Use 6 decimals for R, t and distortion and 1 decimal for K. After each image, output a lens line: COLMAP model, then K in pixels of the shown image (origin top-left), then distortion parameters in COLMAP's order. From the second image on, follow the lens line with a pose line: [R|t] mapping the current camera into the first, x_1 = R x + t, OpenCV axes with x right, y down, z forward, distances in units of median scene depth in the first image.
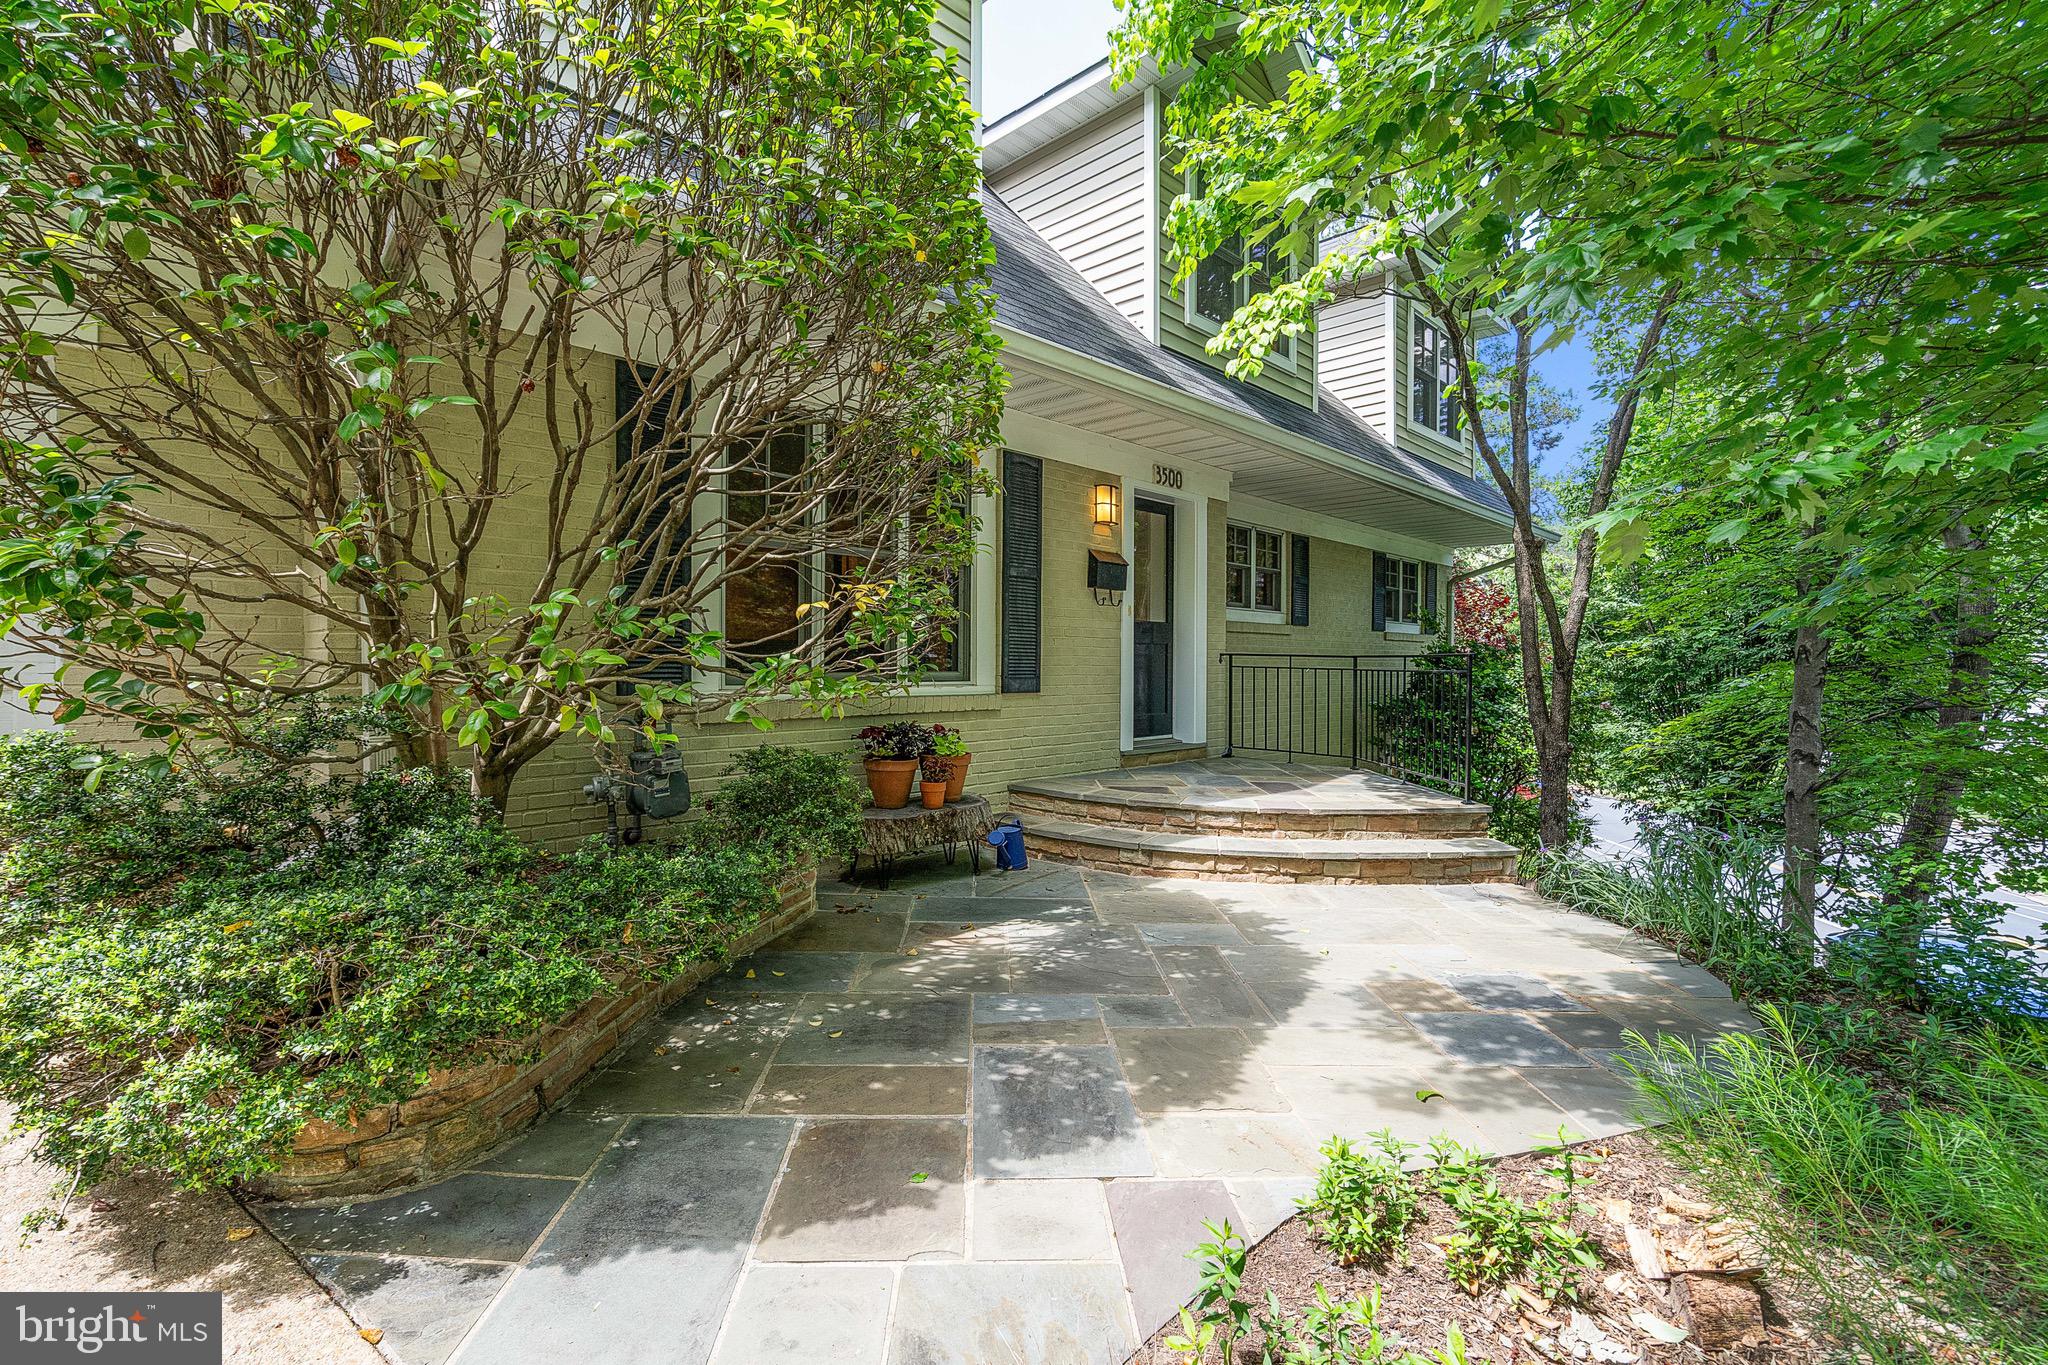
lens RADIAL K [[932.5, 0, 1020.4], [0, 932.5, 677.8], [0, 0, 1]] dist [-0.000530, -0.000252]
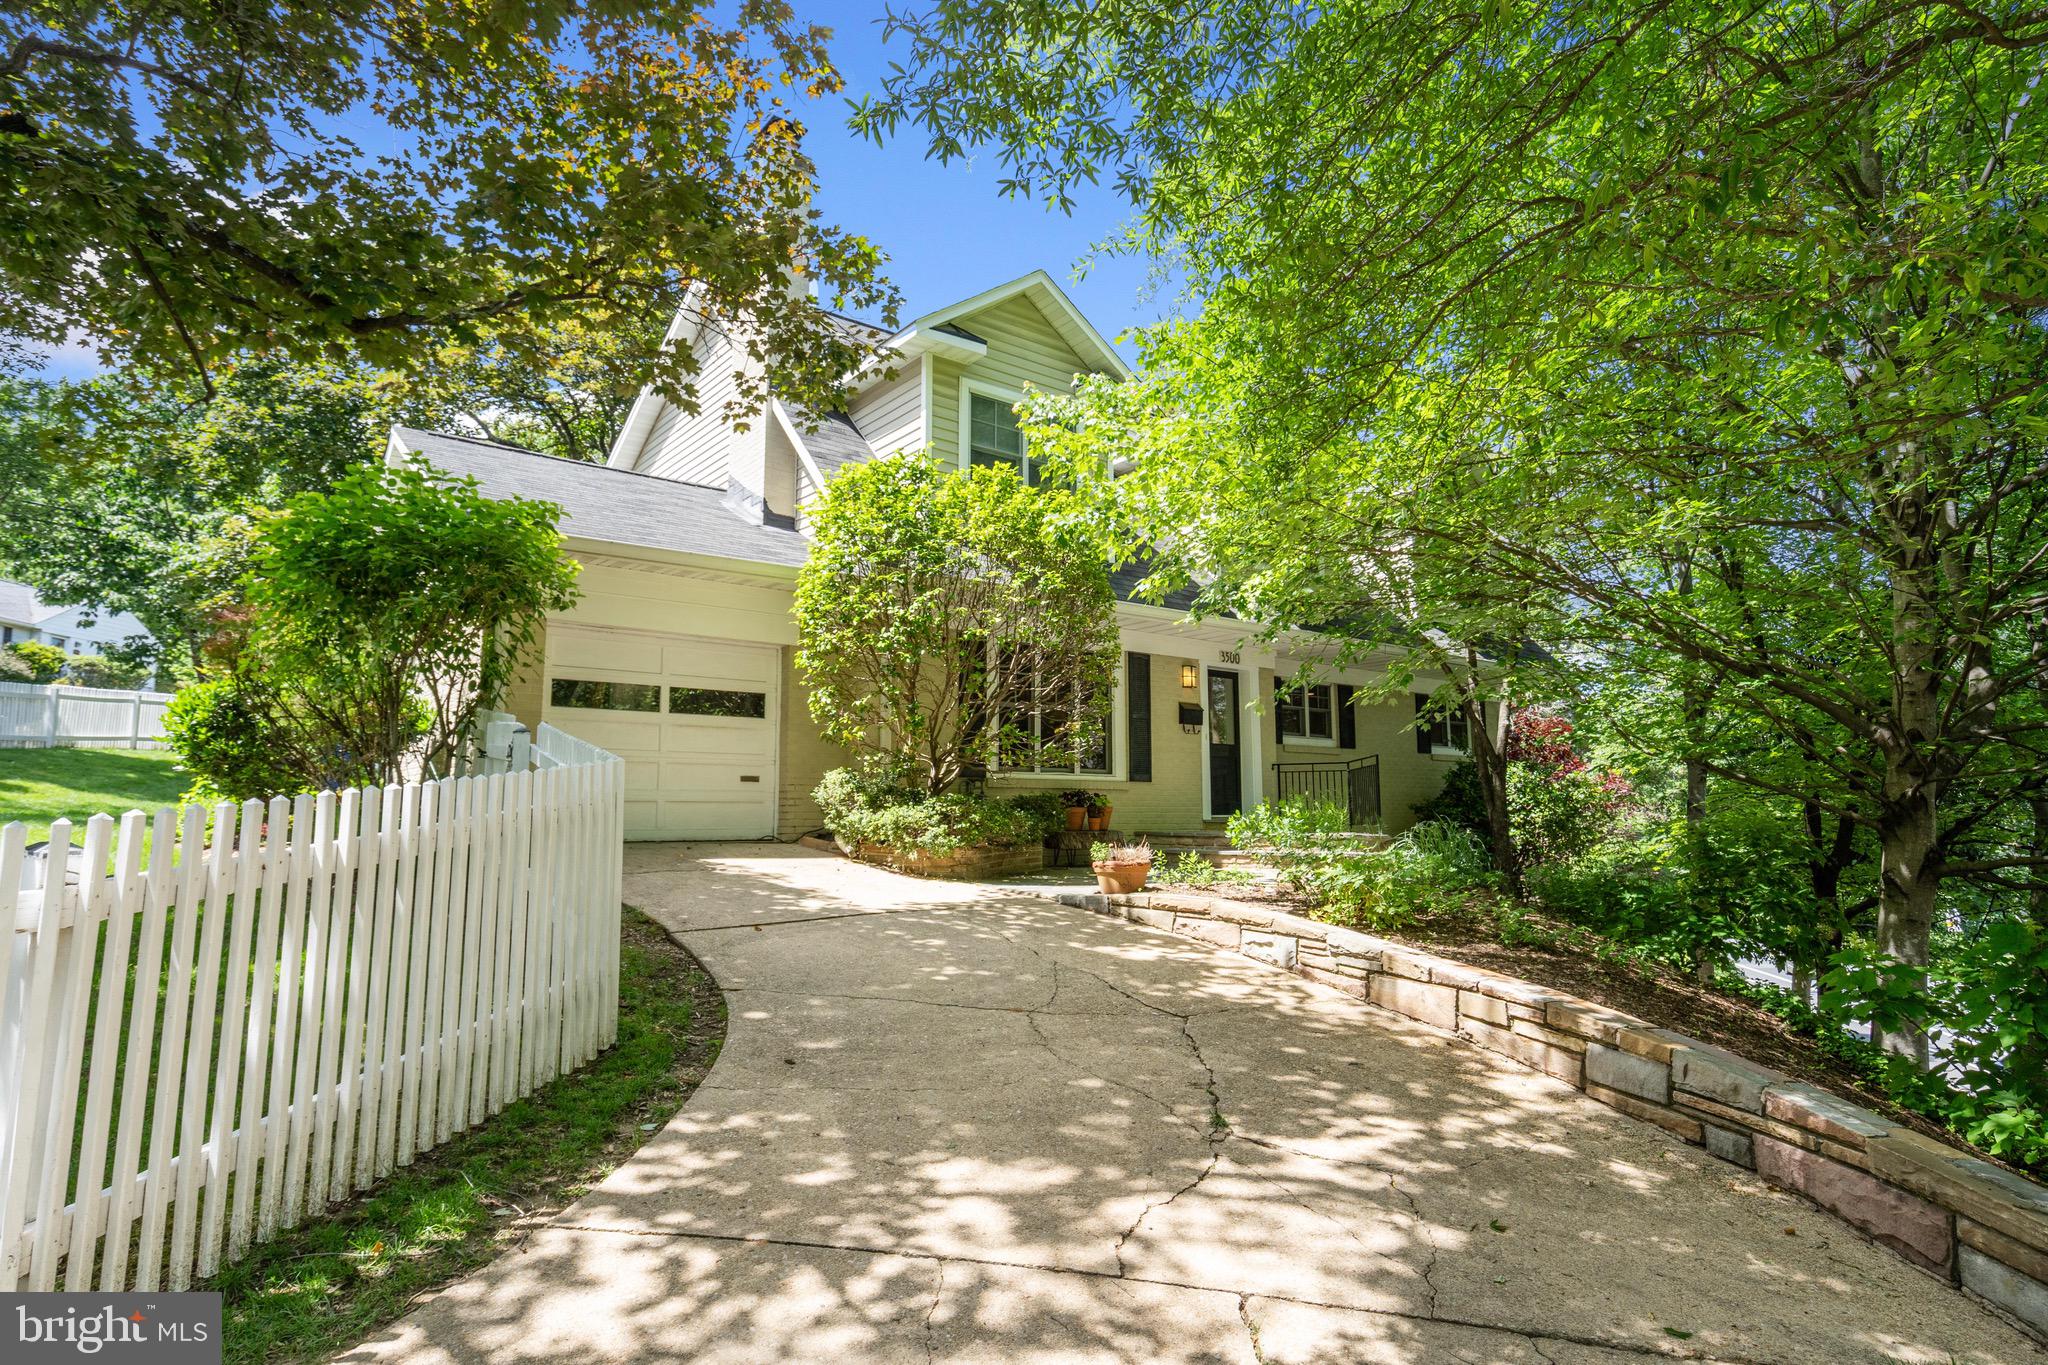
lens RADIAL K [[1118.0, 0, 1010.8], [0, 1118.0, 671.1], [0, 0, 1]] dist [-0.000241, -0.000891]
pose [[0.988663, -0.022631, -0.148436, 0.070351], [0.001051, 0.989595, -0.143877, 0.104275], [0.150148, 0.142090, 0.978400, -1.092077]]
